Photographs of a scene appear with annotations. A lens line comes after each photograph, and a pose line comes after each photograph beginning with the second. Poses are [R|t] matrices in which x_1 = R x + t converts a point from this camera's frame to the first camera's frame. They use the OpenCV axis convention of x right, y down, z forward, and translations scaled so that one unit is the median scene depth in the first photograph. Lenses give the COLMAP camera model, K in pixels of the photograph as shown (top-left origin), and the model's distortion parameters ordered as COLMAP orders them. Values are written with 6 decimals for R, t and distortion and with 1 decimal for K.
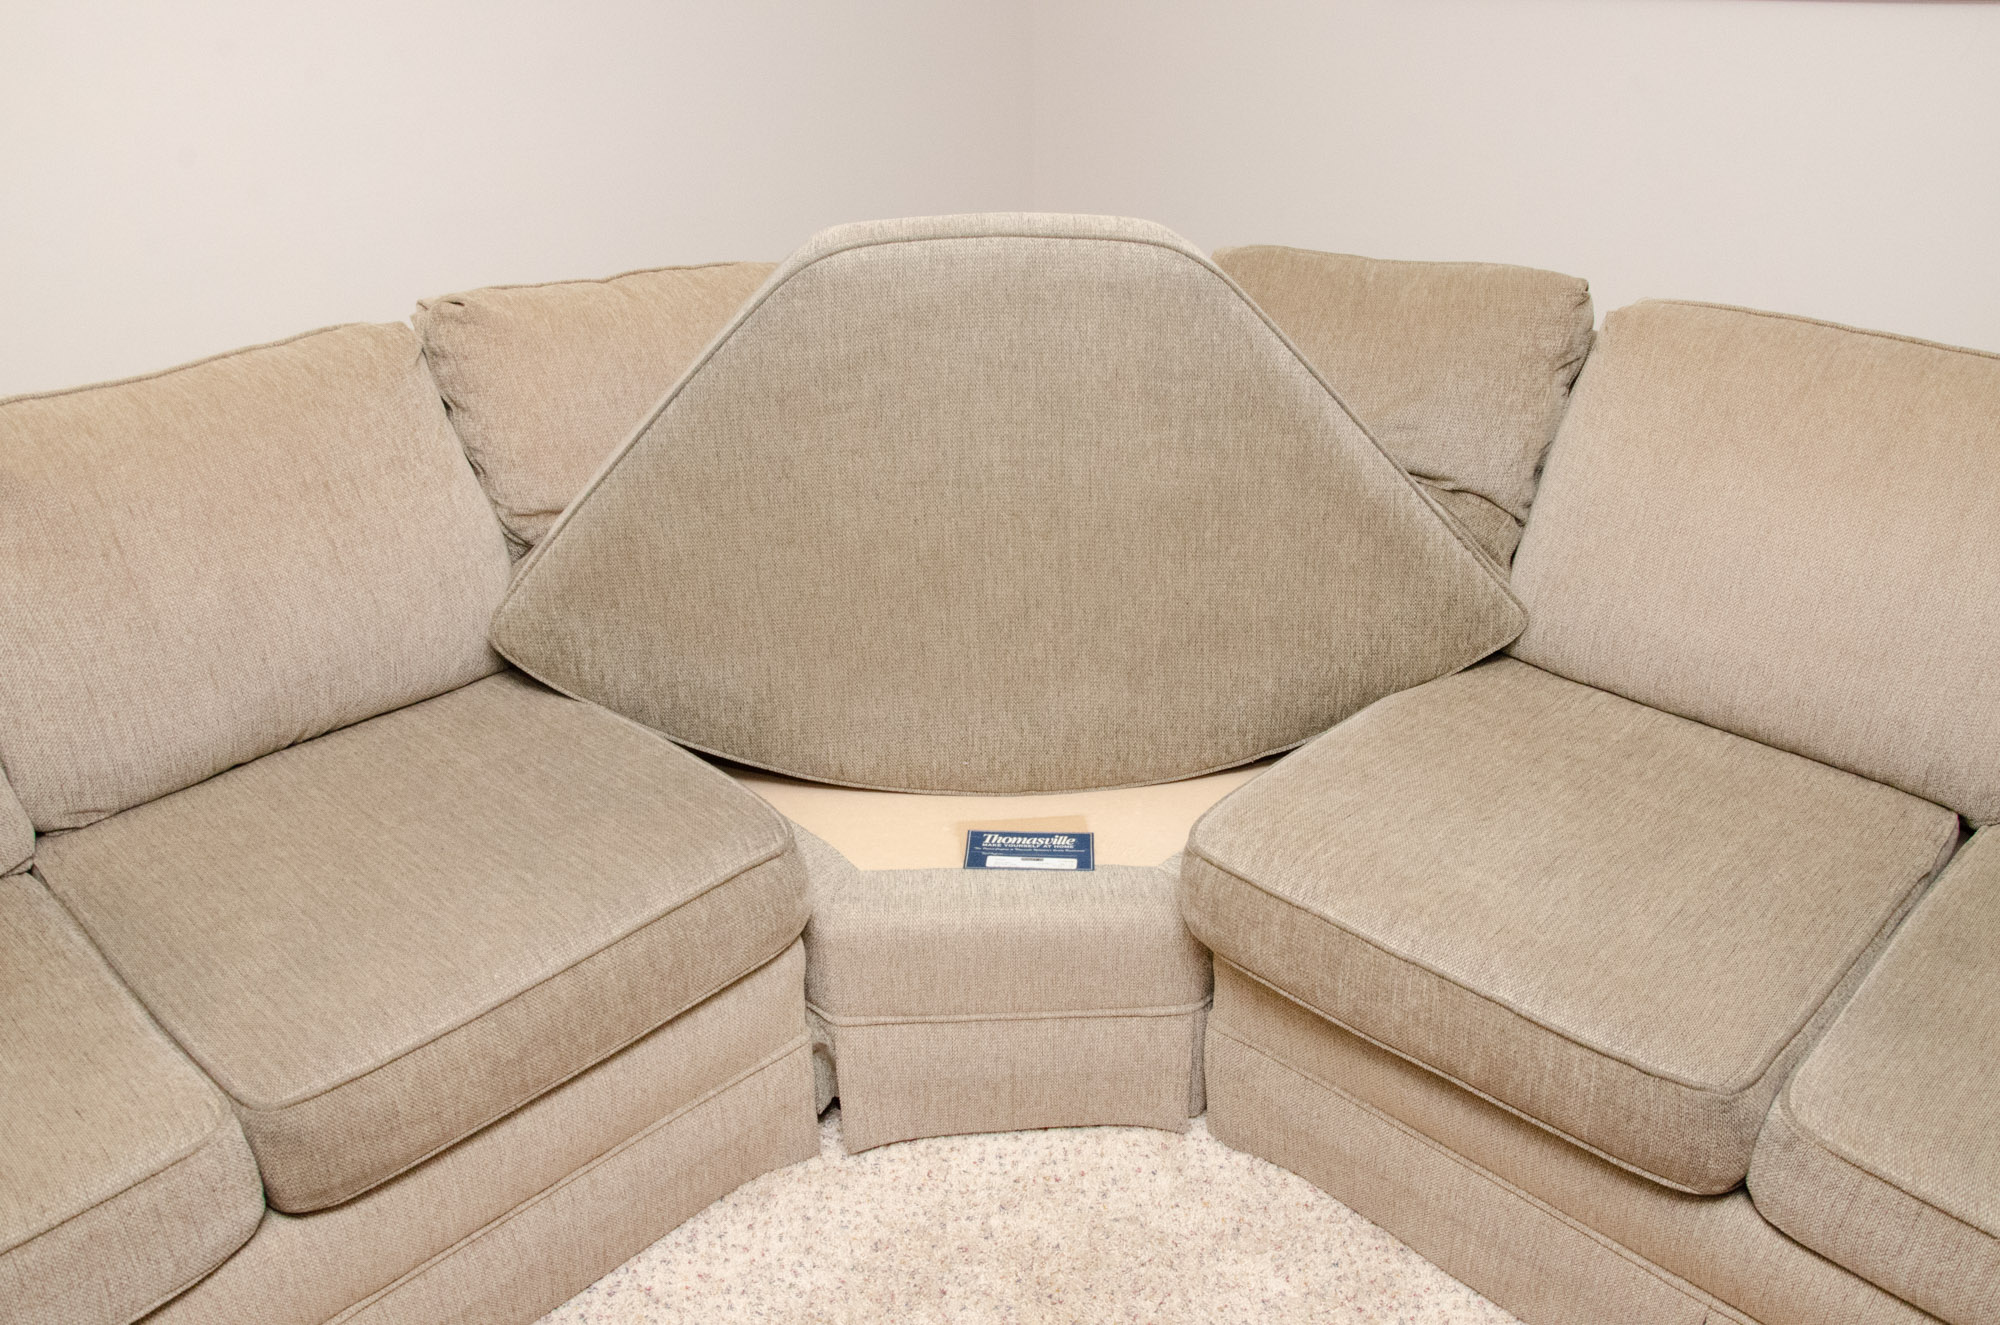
lens RADIAL K [[1578.0, 0, 1029.2], [0, 1578.0, 683.8], [0, 0, 1]] dist [-0.098373, 0.041607]
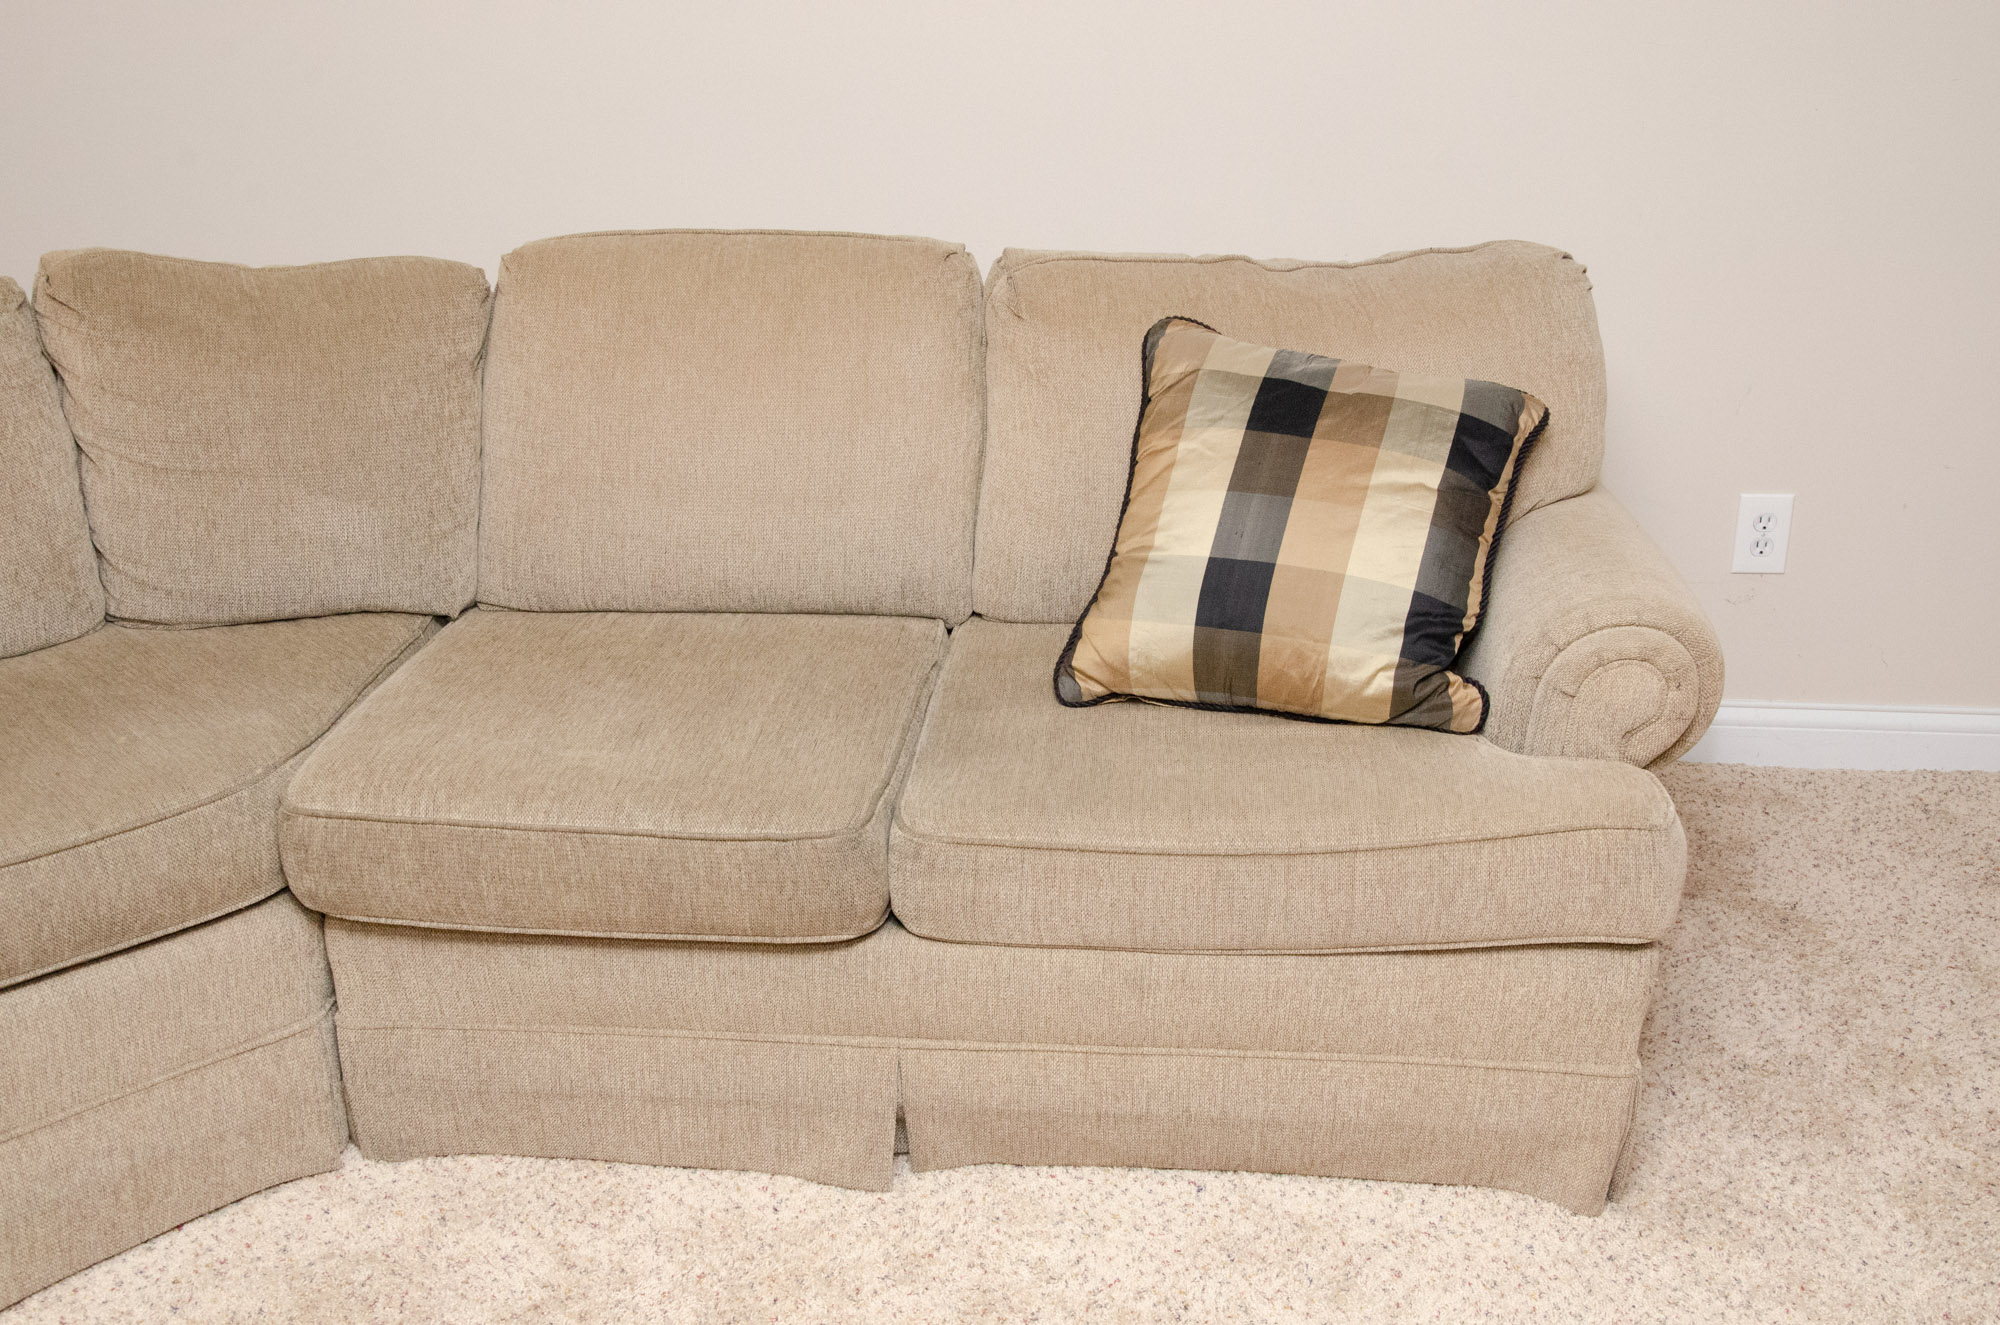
lens RADIAL K [[2123.9, 0, 1045.9], [0, 2123.9, 687.0], [0, 0, 1]] dist [0.036494, 0.000000]
pose [[0.769879, -0.234922, 0.593378, -0.287066], [0.300436, 0.953724, -0.012216, 0.179401], [-0.563049, 0.187678, 0.804831, -0.311078]]
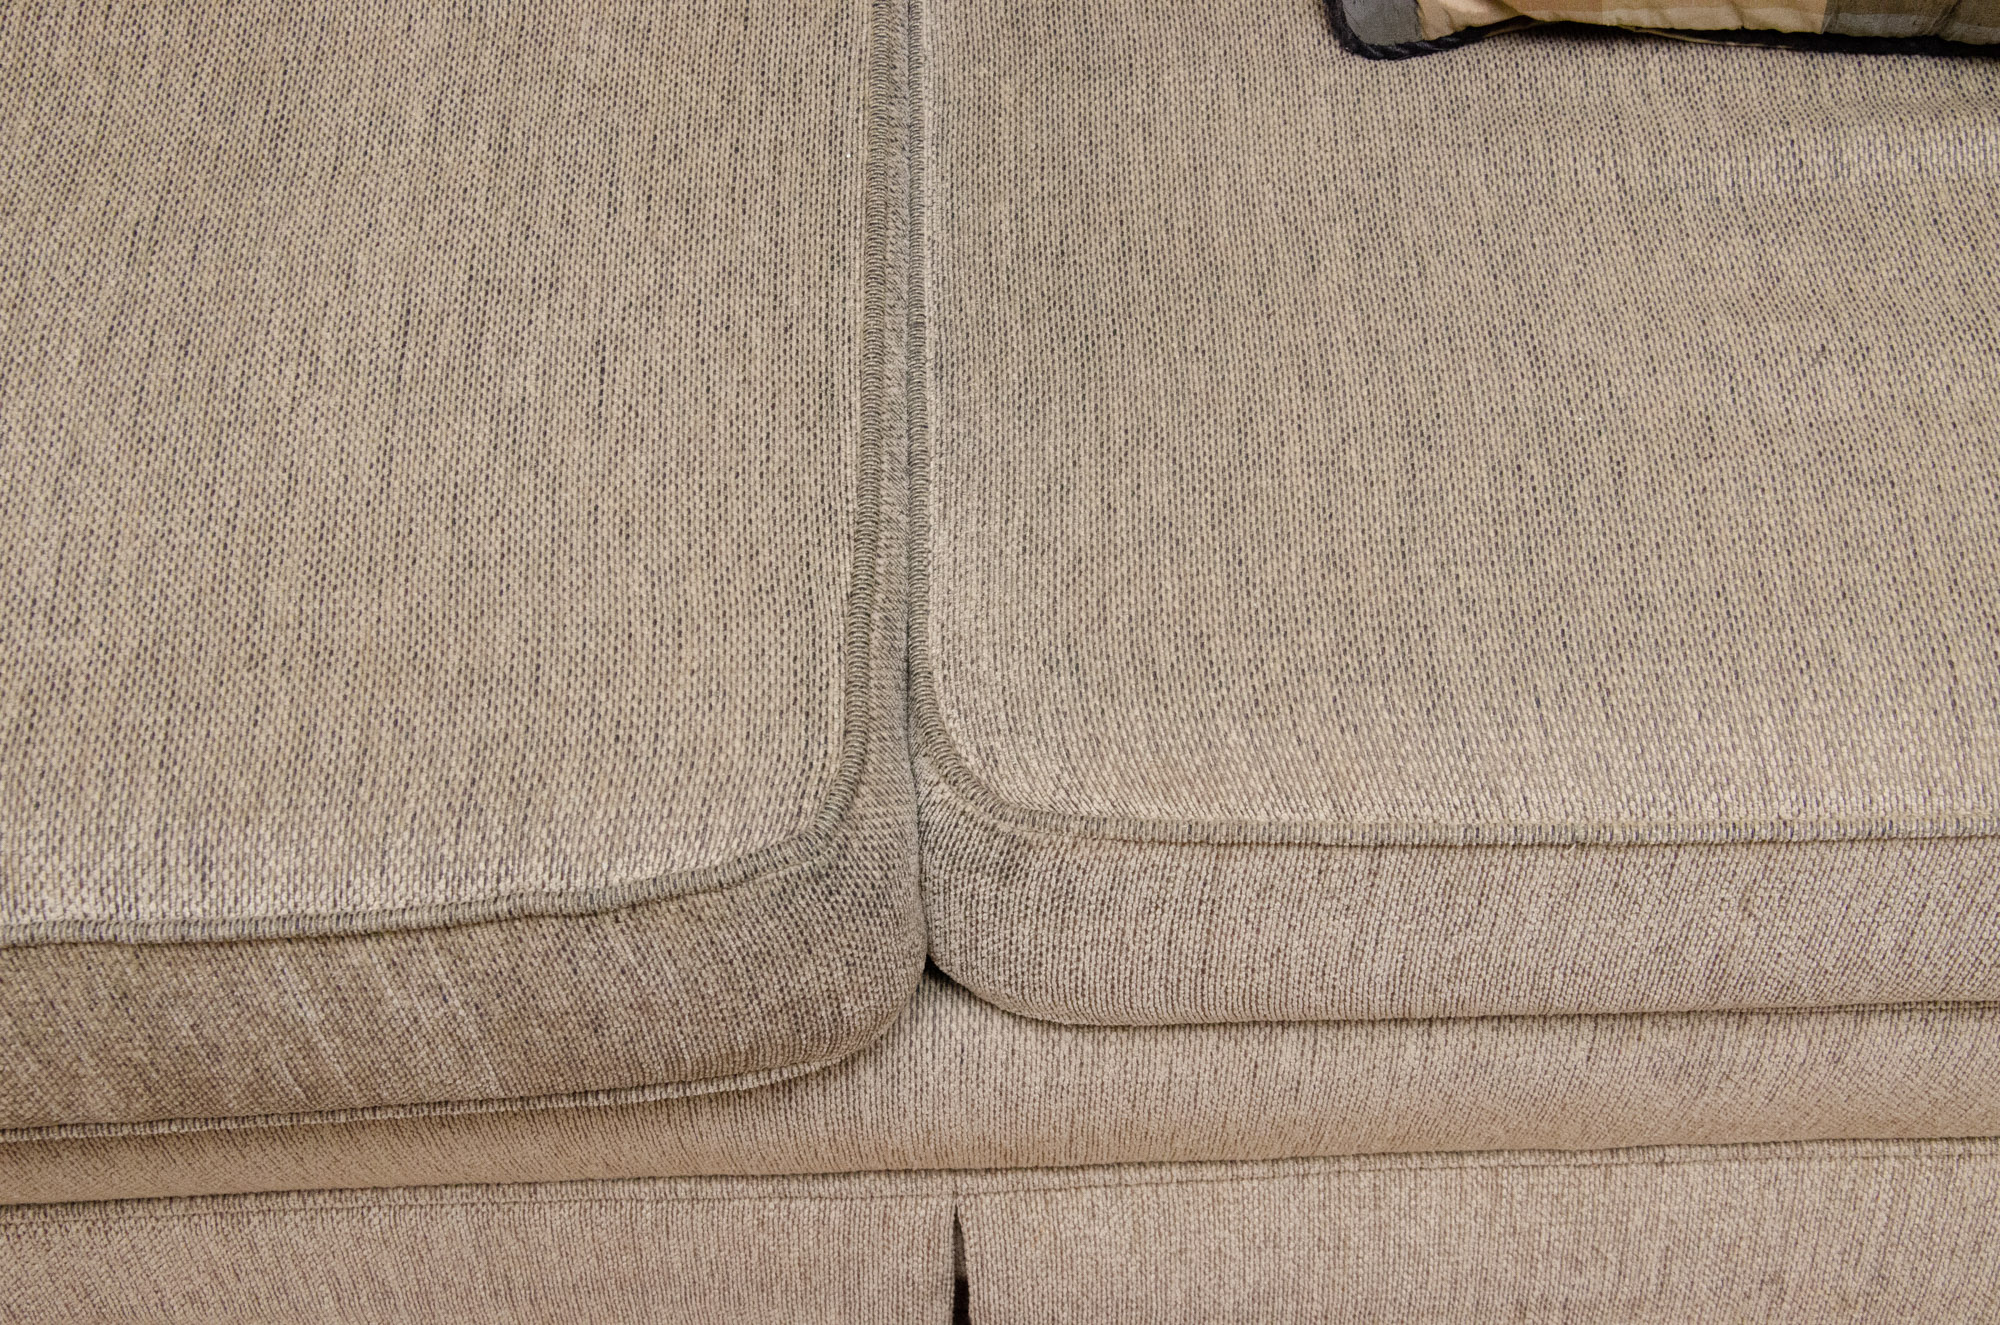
lens RADIAL K [[2921.6, 0, 994.2], [0, 2921.6, 679.6], [0, 0, 1]] dist [0.347172, 0.000000]
pose [[0.712052, -0.560967, 0.422254, 0.180060], [0.348162, 0.804346, 0.481468, -0.049144], [-0.609726, -0.195817, 0.768043, 0.382278]]
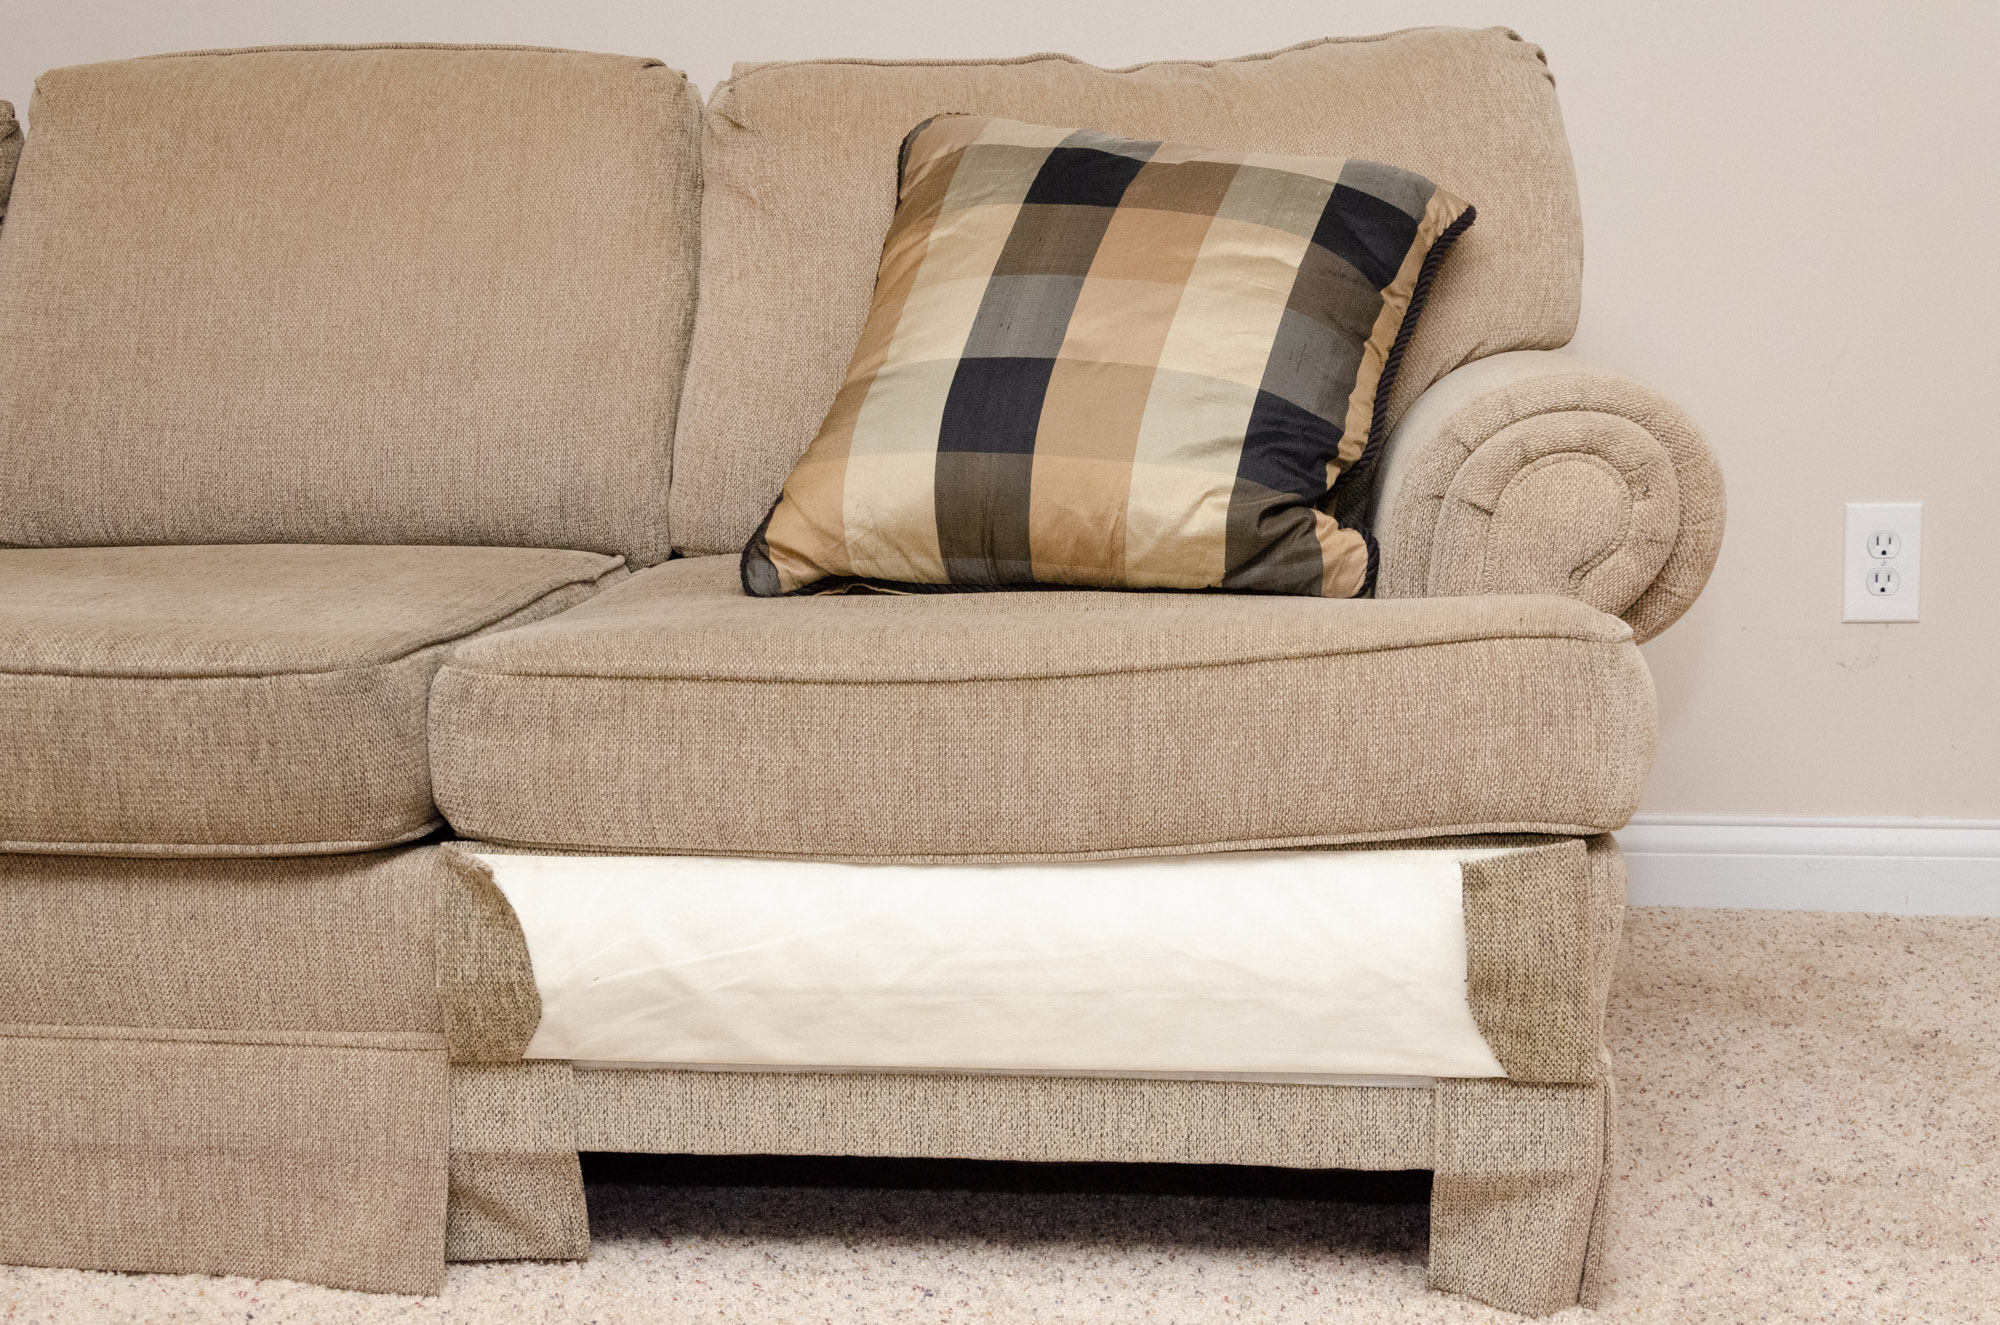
lens RADIAL K [[2835.1, 0, 1019.3], [0, 2835.1, 673.8], [0, 0, 1]] dist [0.024969, 0.000000]
pose [[0.792454, -0.102485, 0.601260, -0.107785], [0.297586, 0.925454, -0.234471, 0.550080], [-0.532409, 0.364734, 0.763878, -0.190191]]
